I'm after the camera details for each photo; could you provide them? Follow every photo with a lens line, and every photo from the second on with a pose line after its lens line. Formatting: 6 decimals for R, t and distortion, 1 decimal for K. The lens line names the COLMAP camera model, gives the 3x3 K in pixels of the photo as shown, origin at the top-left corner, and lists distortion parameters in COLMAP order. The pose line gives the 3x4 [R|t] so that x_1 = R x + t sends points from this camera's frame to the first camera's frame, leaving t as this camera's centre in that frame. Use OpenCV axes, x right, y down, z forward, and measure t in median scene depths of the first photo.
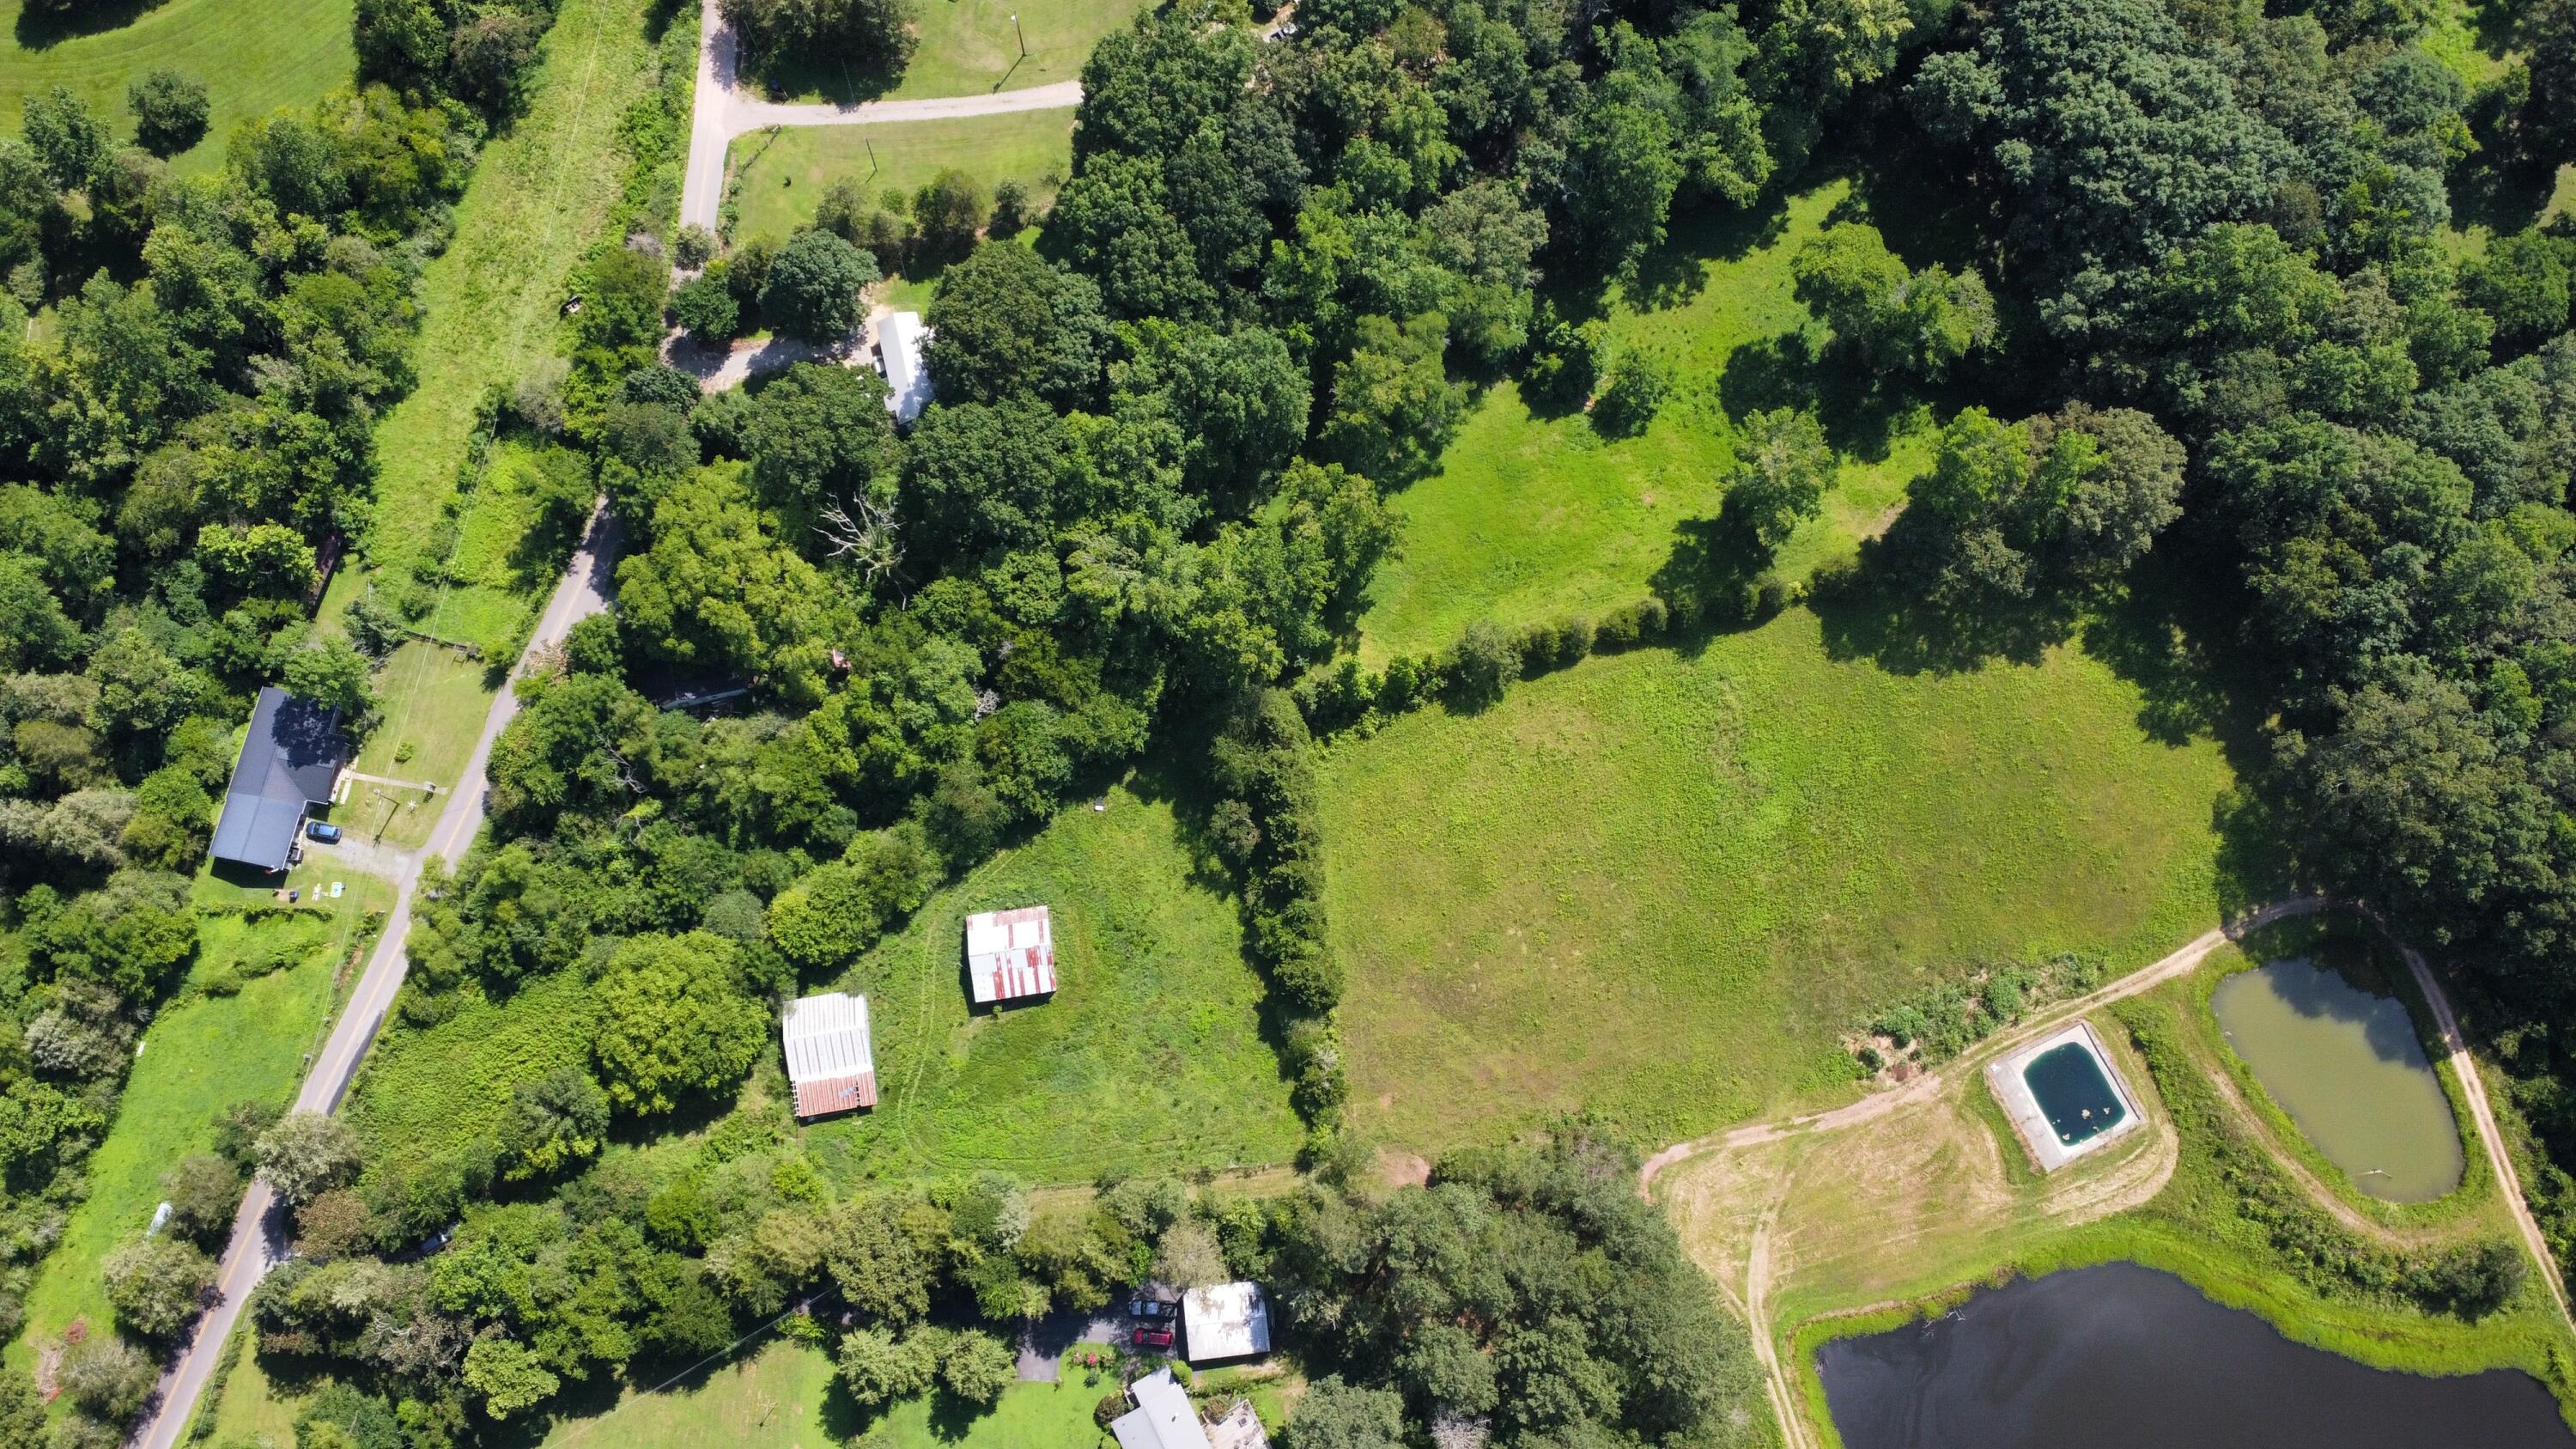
lens RADIAL K [[1940.0, 0, 1274.7], [0, 1940.0, 714.1], [0, 0, 1]] dist [0.006983, -0.004686]
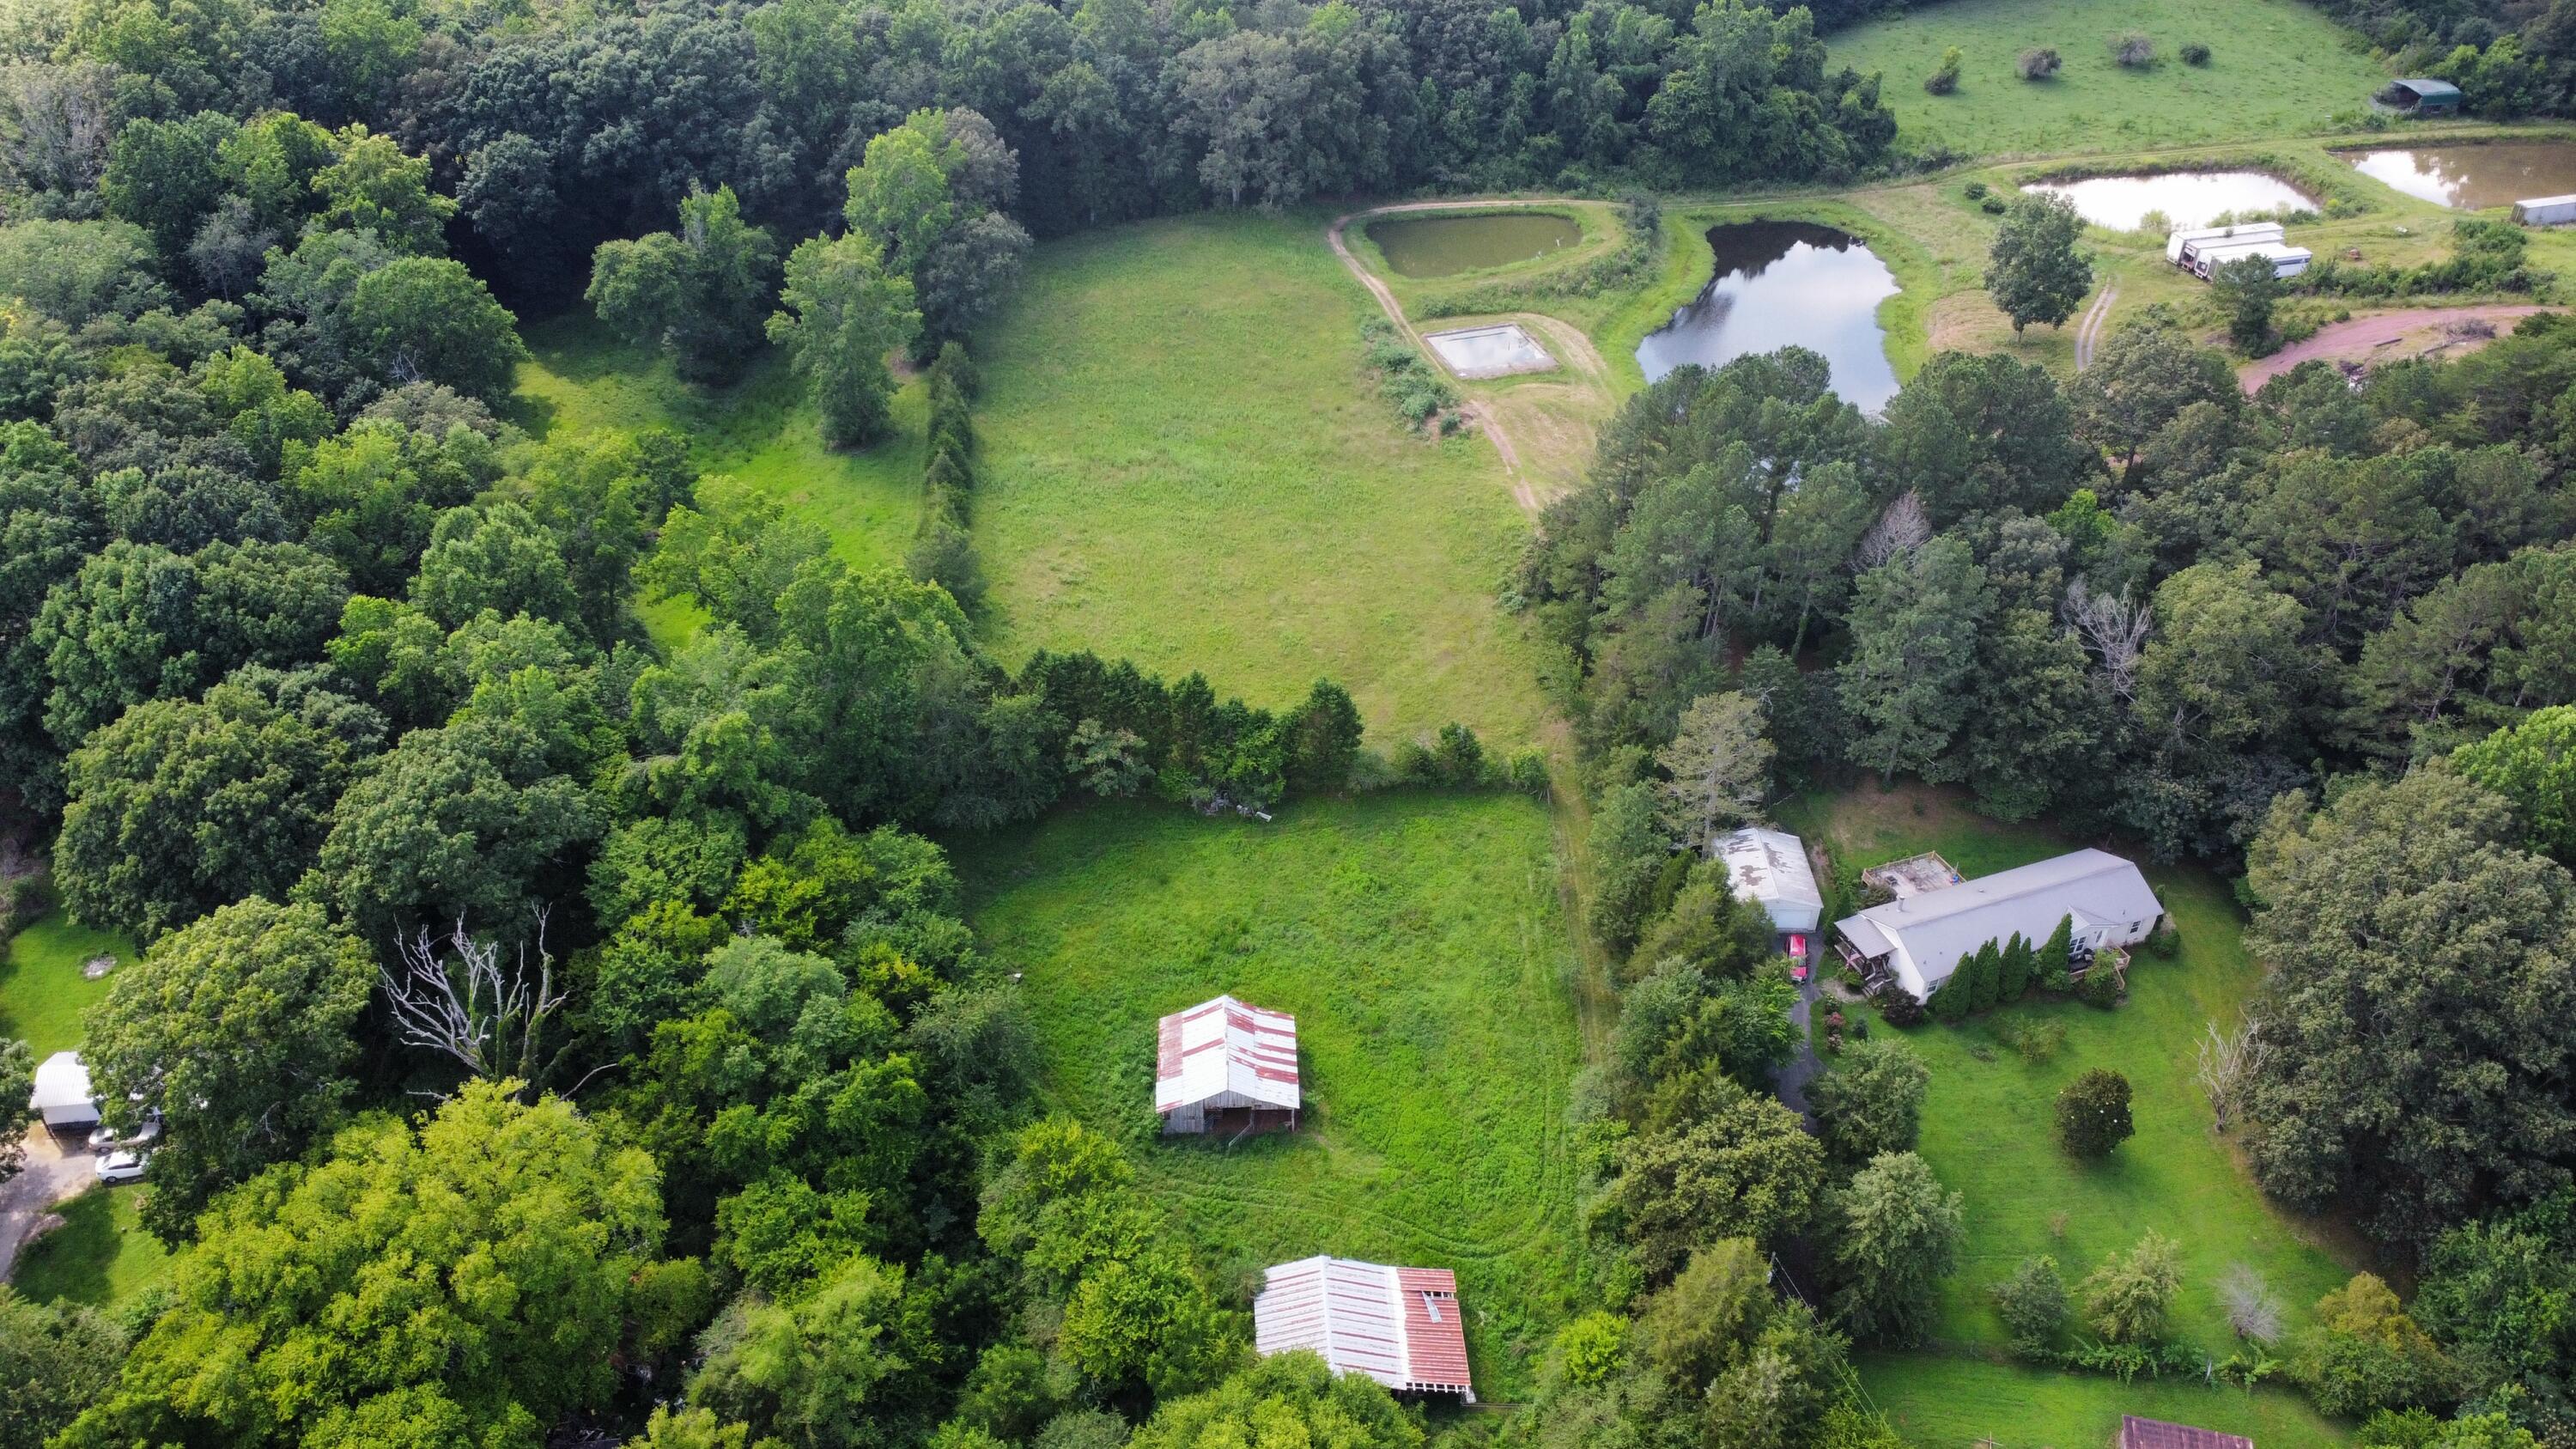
lens RADIAL K [[1942.6, 0, 1275.9], [0, 1942.6, 718.5], [0, 0, 1]] dist [0.008004, -0.009944]
pose [[0.107459, -0.571577, 0.813482, -0.560914], [0.945727, 0.311160, 0.093702, 0.041626], [-0.306681, 0.759263, 0.573992, 0.520902]]
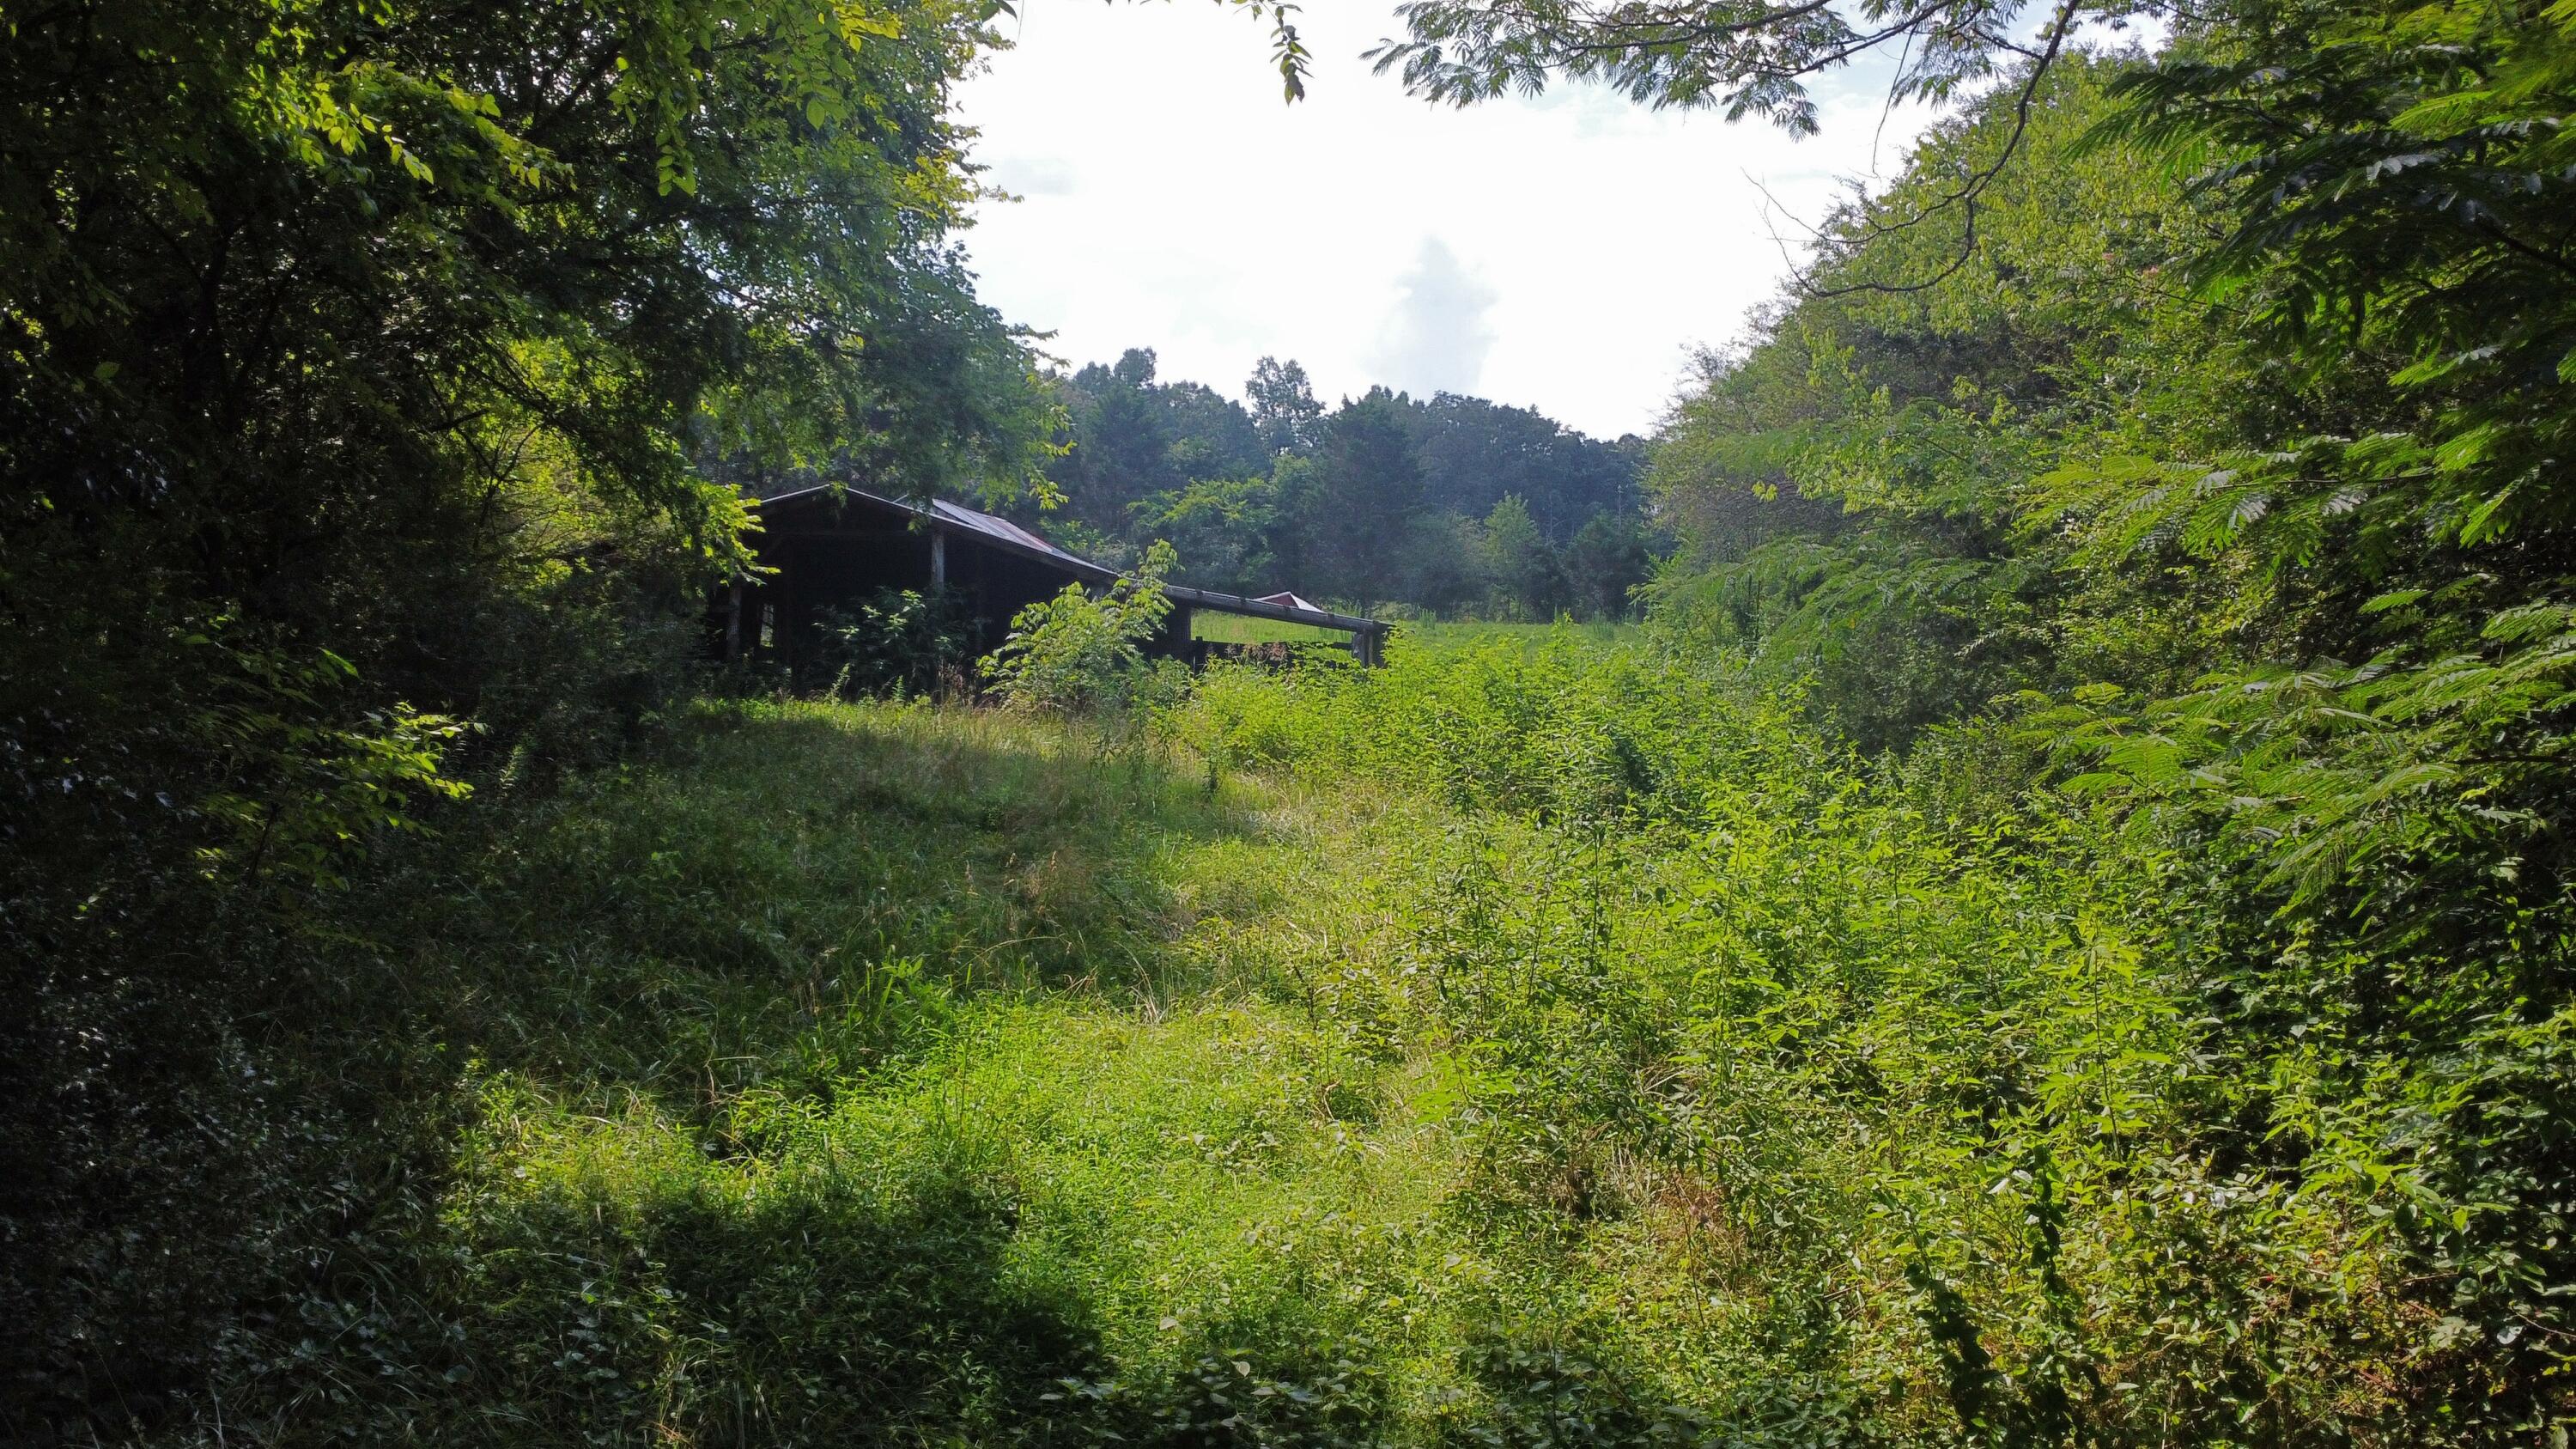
lens RADIAL K [[1940.0, 0, 1274.7], [0, 1940.0, 714.1], [0, 0, 1]] dist [0.006983, -0.004686]
pose [[0.272280, 0.000202, 0.962218, -0.355168], [0.910194, 0.324308, -0.257627, 0.225909], [-0.312107, 0.945952, 0.088118, 0.943004]]
